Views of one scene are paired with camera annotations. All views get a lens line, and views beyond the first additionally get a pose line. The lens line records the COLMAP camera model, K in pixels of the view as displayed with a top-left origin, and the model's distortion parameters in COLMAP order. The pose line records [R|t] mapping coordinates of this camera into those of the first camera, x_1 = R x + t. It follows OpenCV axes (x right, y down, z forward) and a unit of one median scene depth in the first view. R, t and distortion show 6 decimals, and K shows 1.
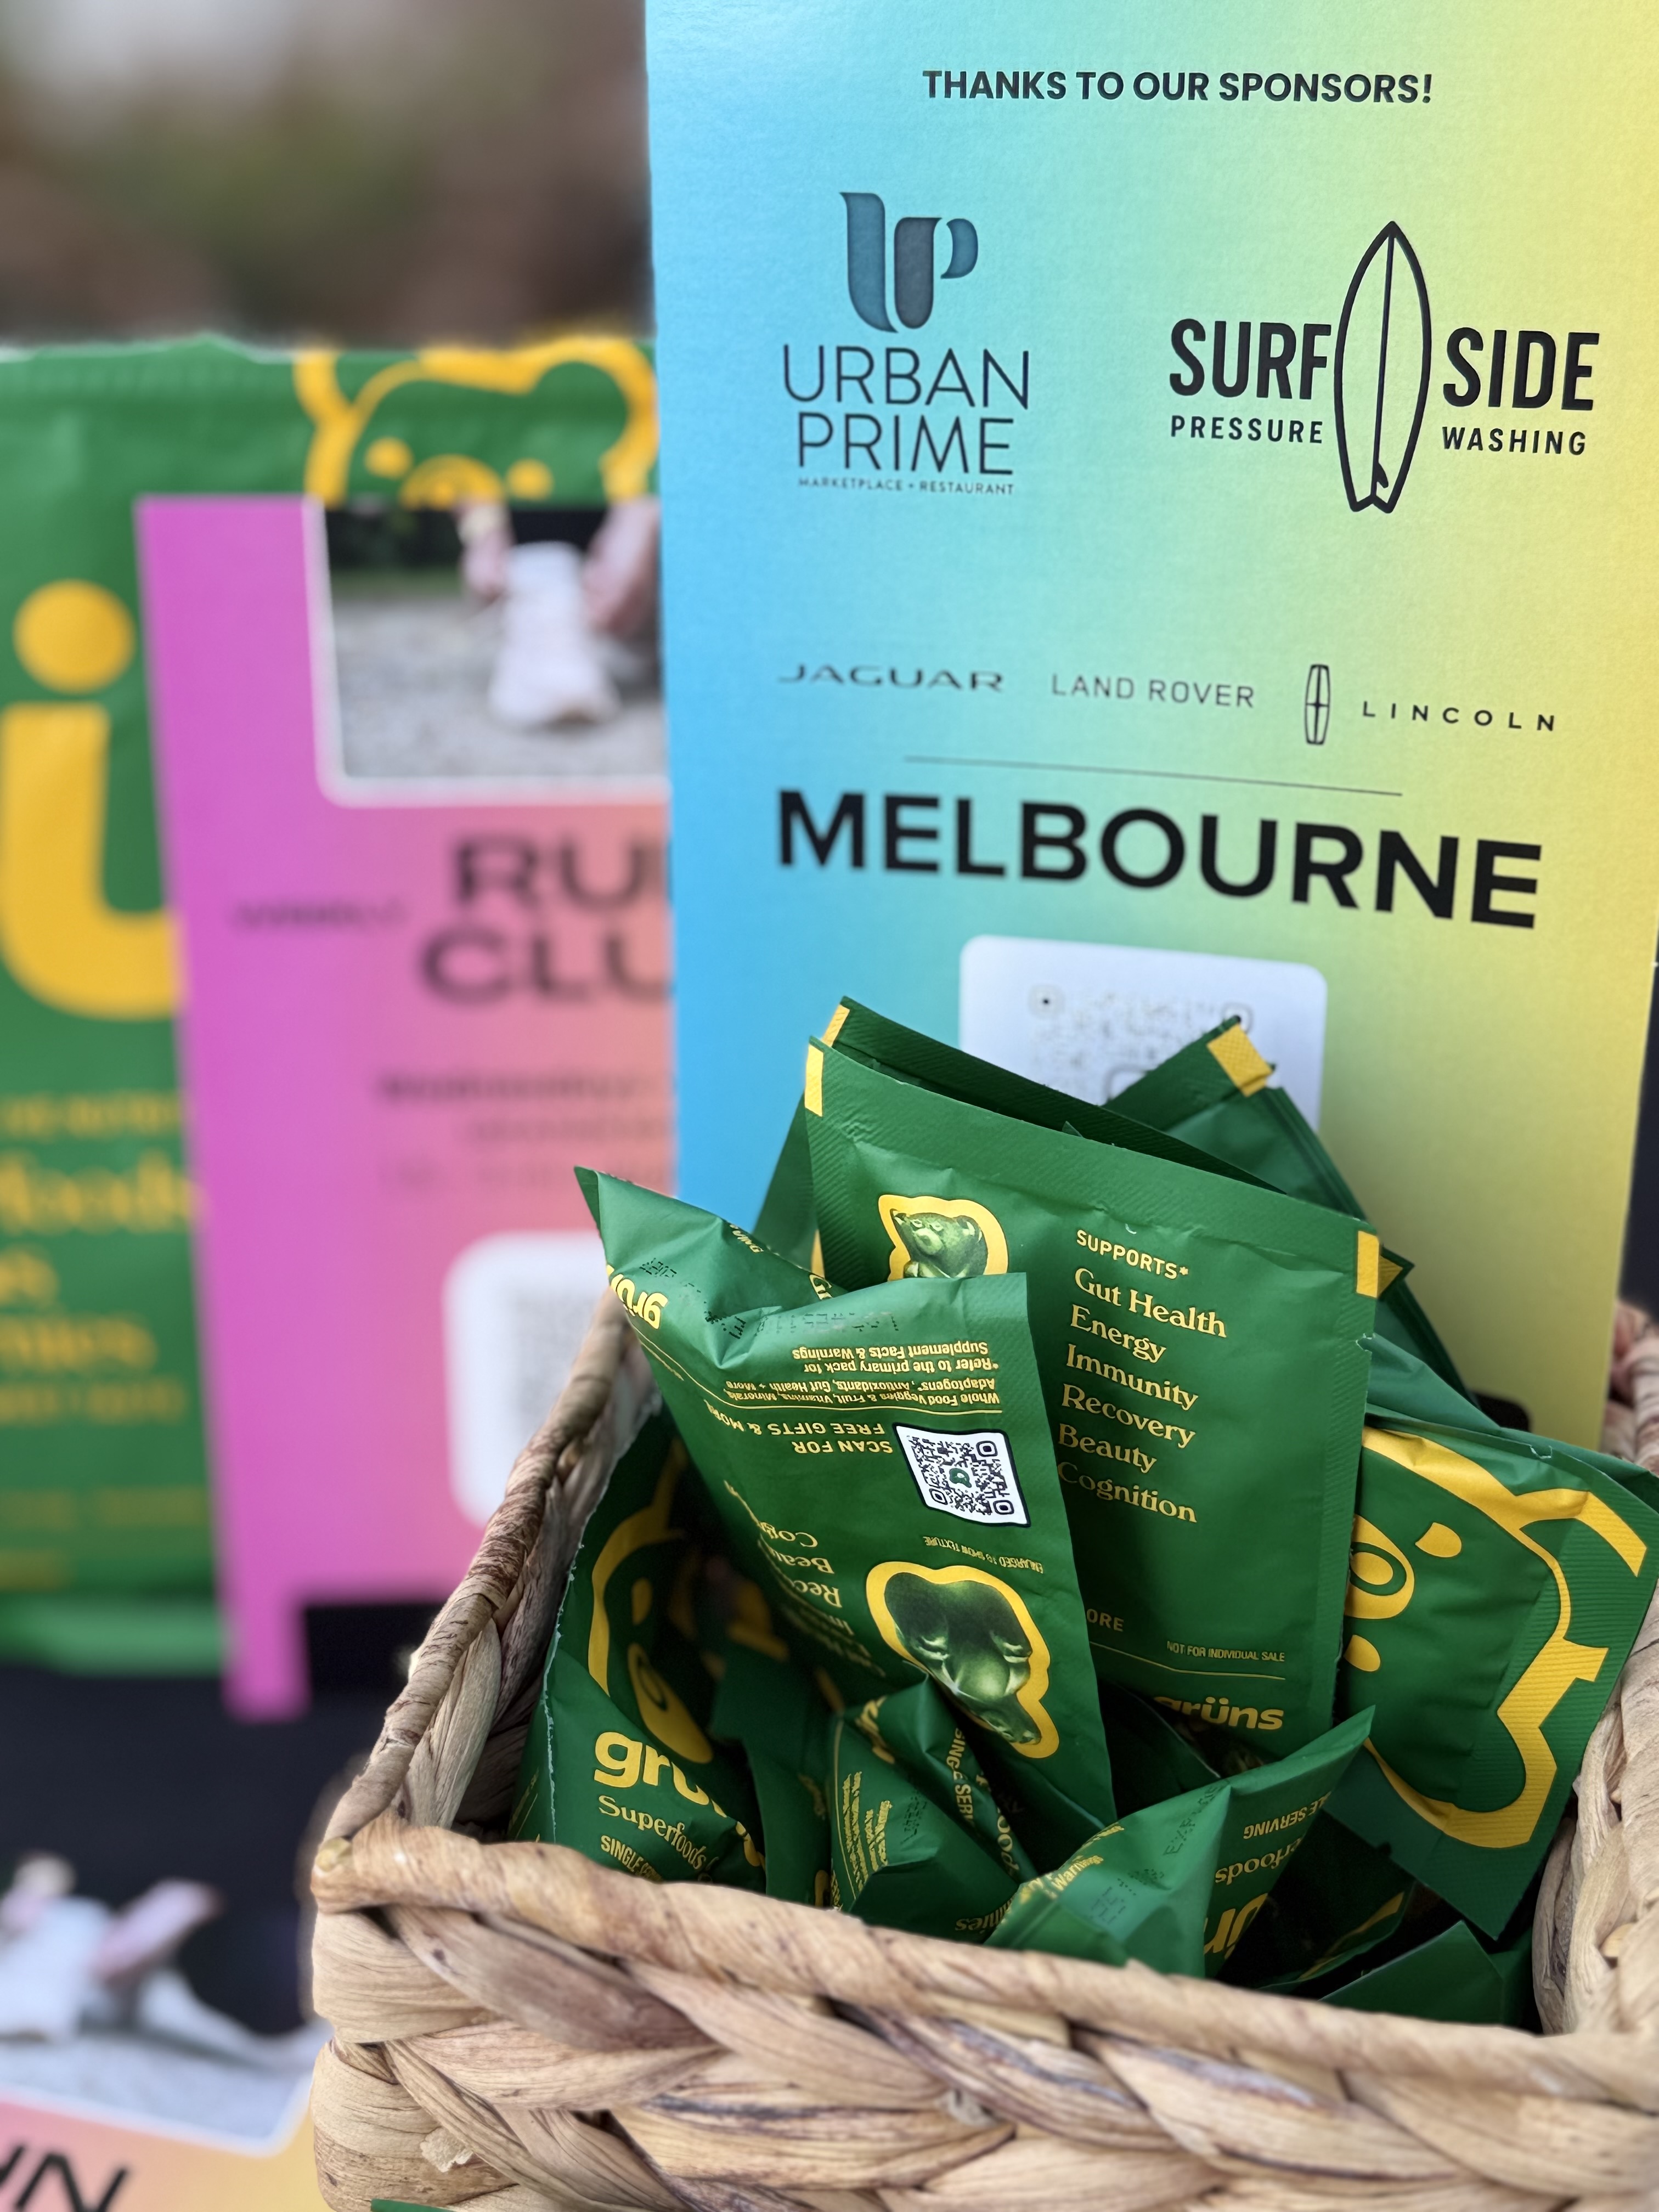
lens RADIAL K [[2972.0, 0, 846.5], [0, 2972.0, 1115.2], [0, 0, 1]] dist [0.186238, -0.449444]
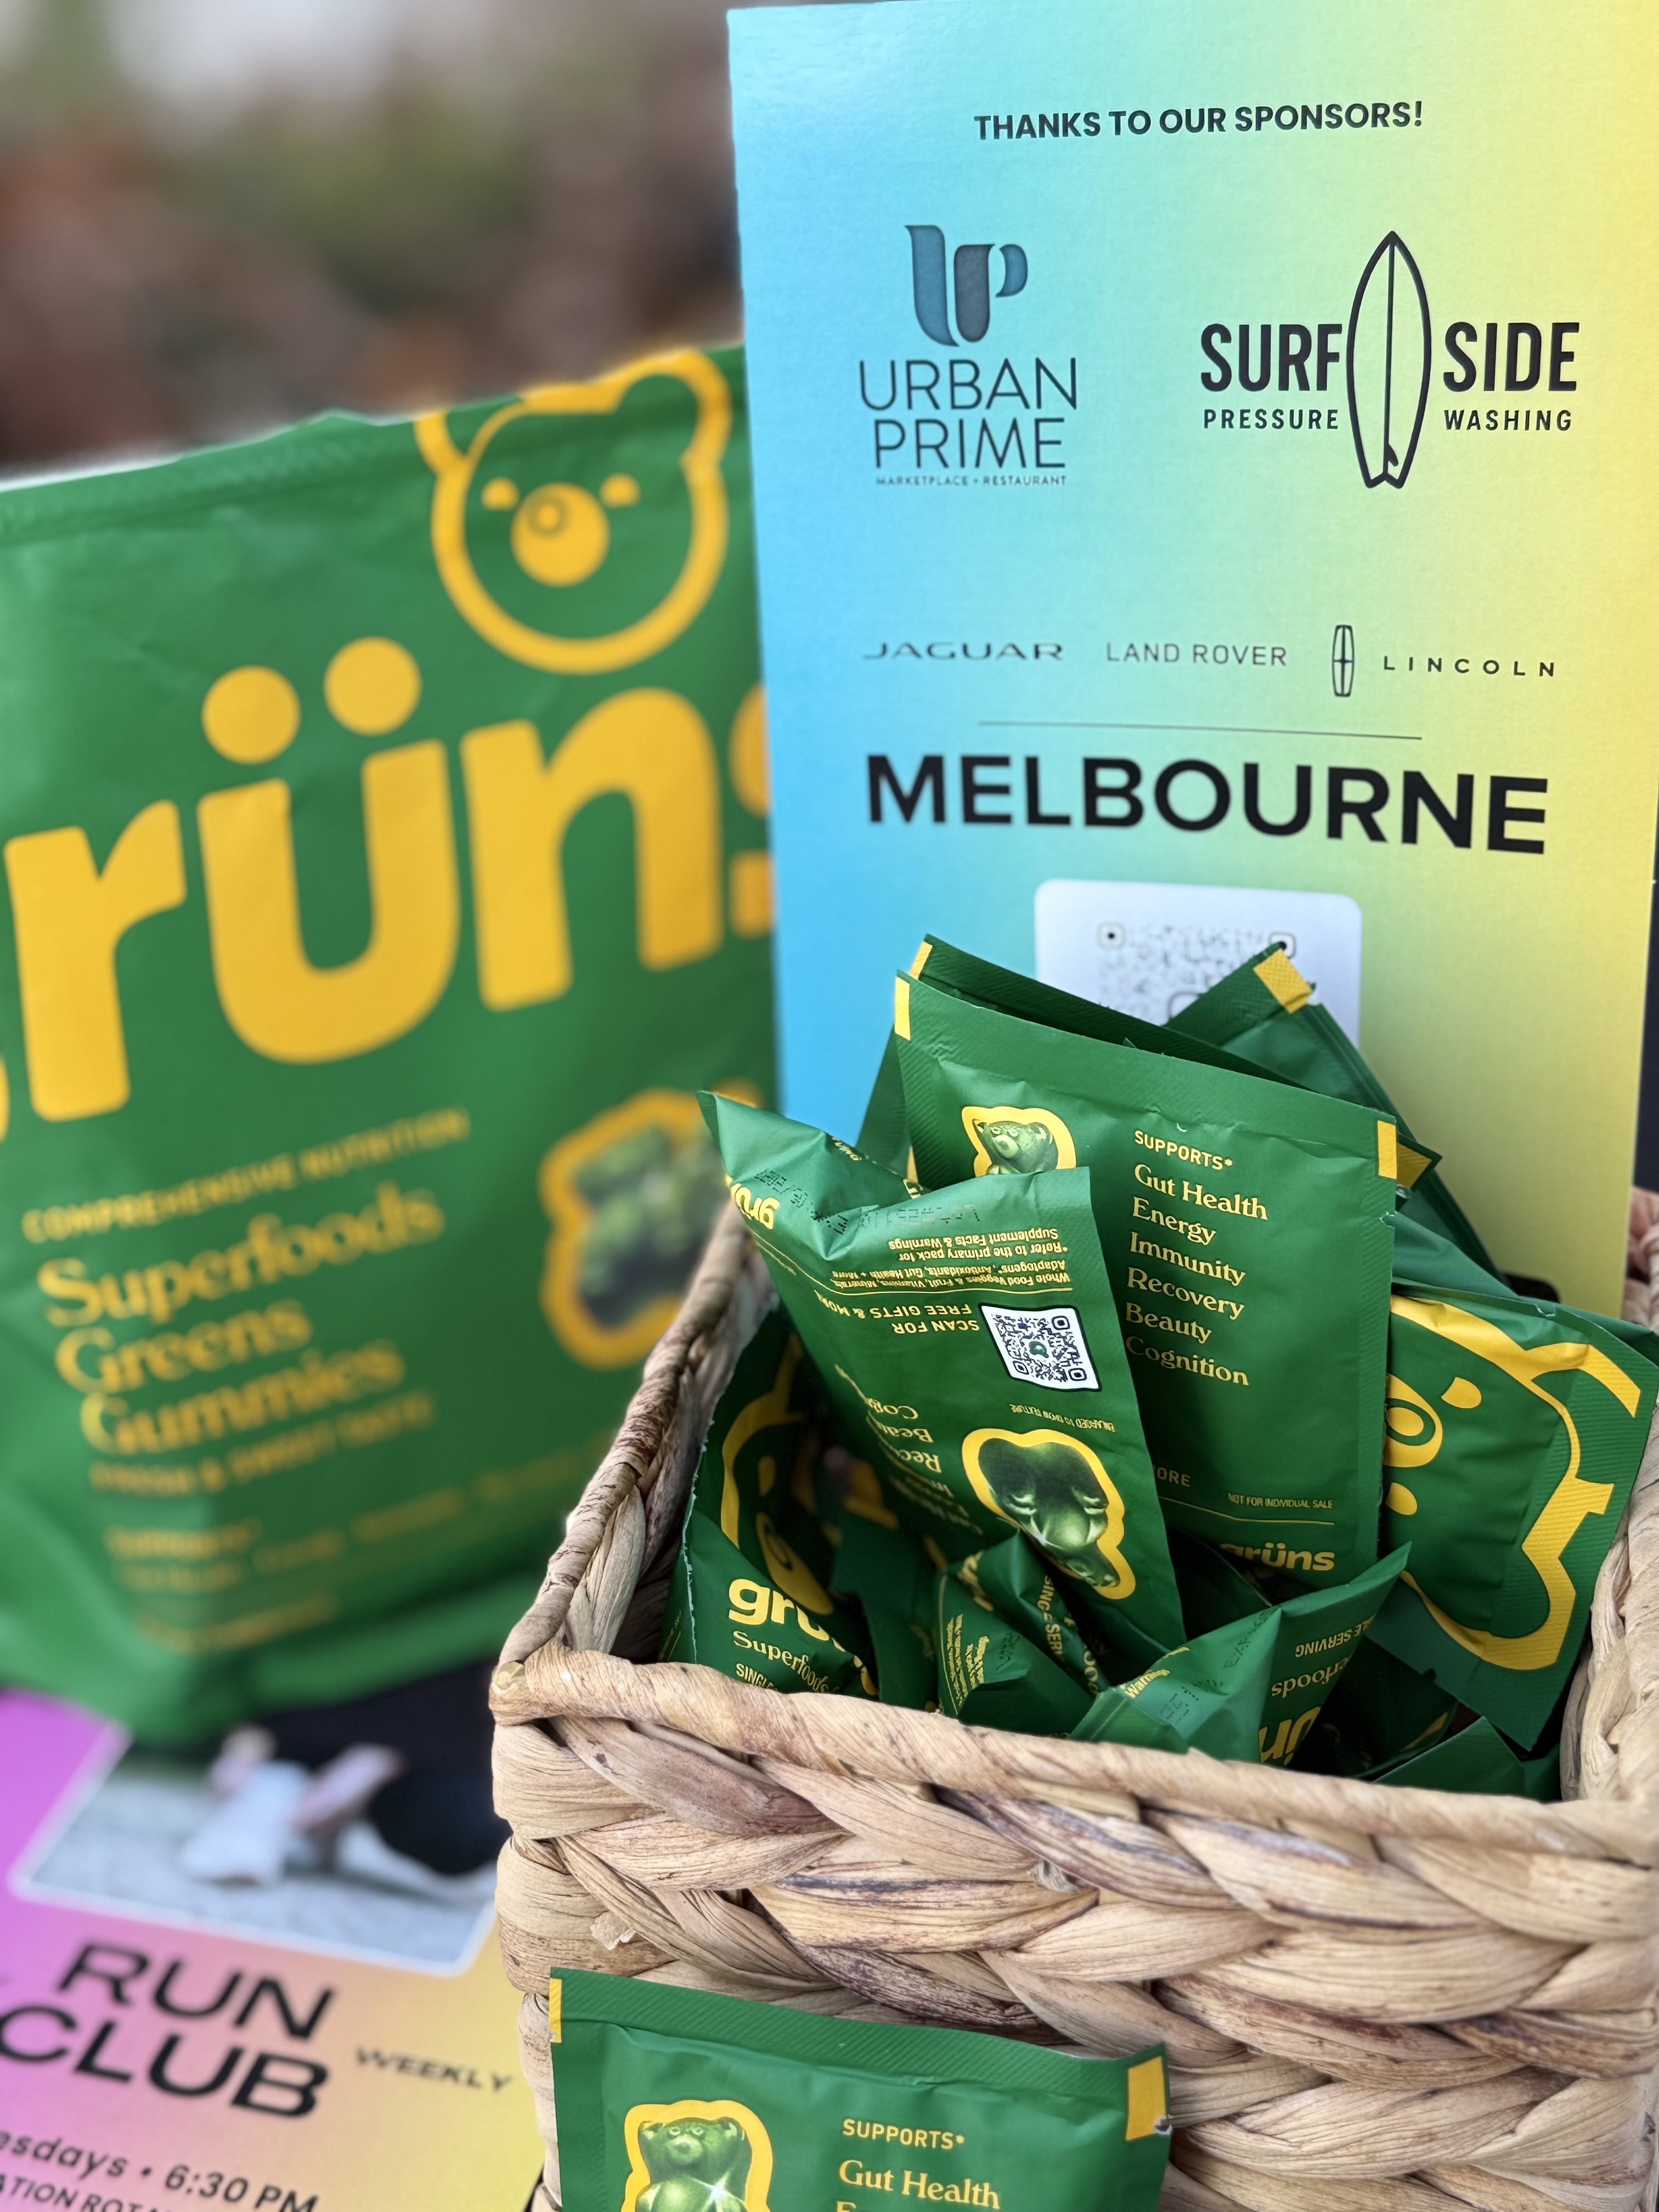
lens RADIAL K [[2983.4, 0, 830.0], [0, 2983.4, 1111.3], [0, 0, 1]] dist [0.201479, -0.503165]
pose [[0.998406, -0.028866, -0.048497, 0.017577], [0.029242, 0.999547, 0.007068, 0.020859], [0.048271, -0.008474, 0.998798, -0.161489]]
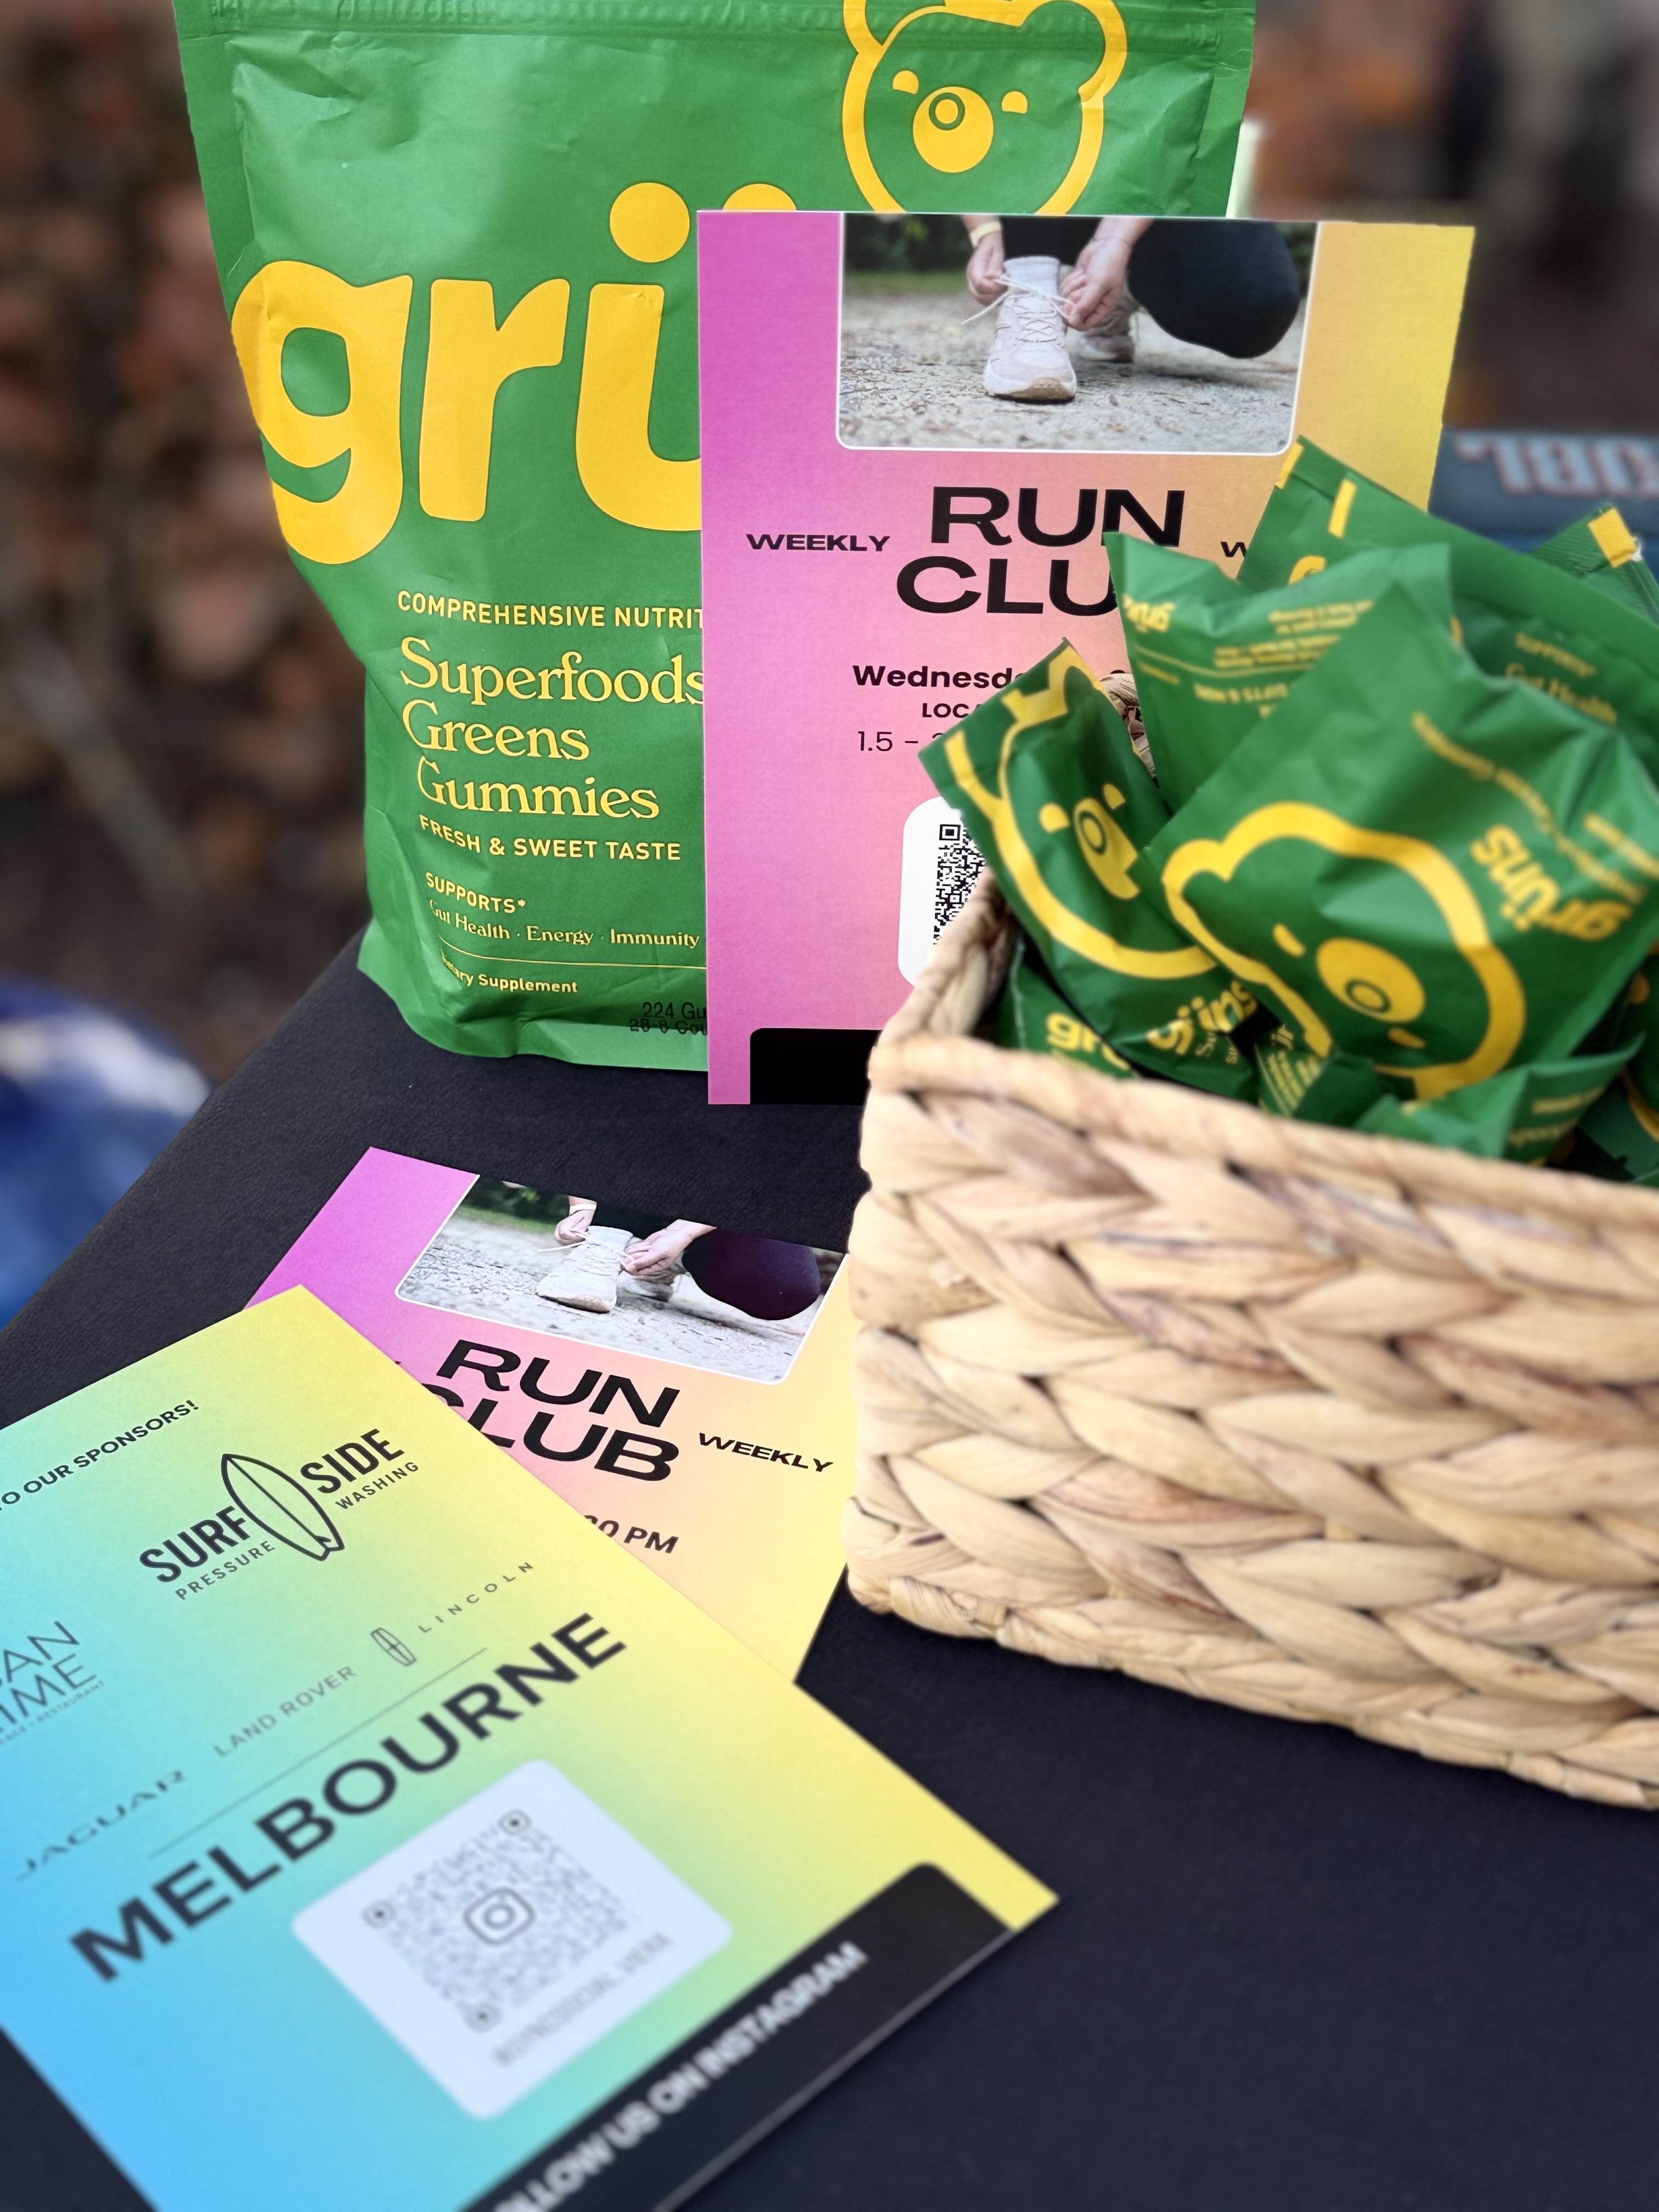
lens RADIAL K [[3002.0, 0, 852.2], [0, 3002.0, 1145.3], [0, 0, 1]] dist [0.199610, -0.434268]
pose [[0.994699, 0.073873, -0.071525, -0.081014], [-0.067788, 0.994152, 0.084059, 0.168579], [0.077317, -0.078765, 0.993890, -0.427712]]
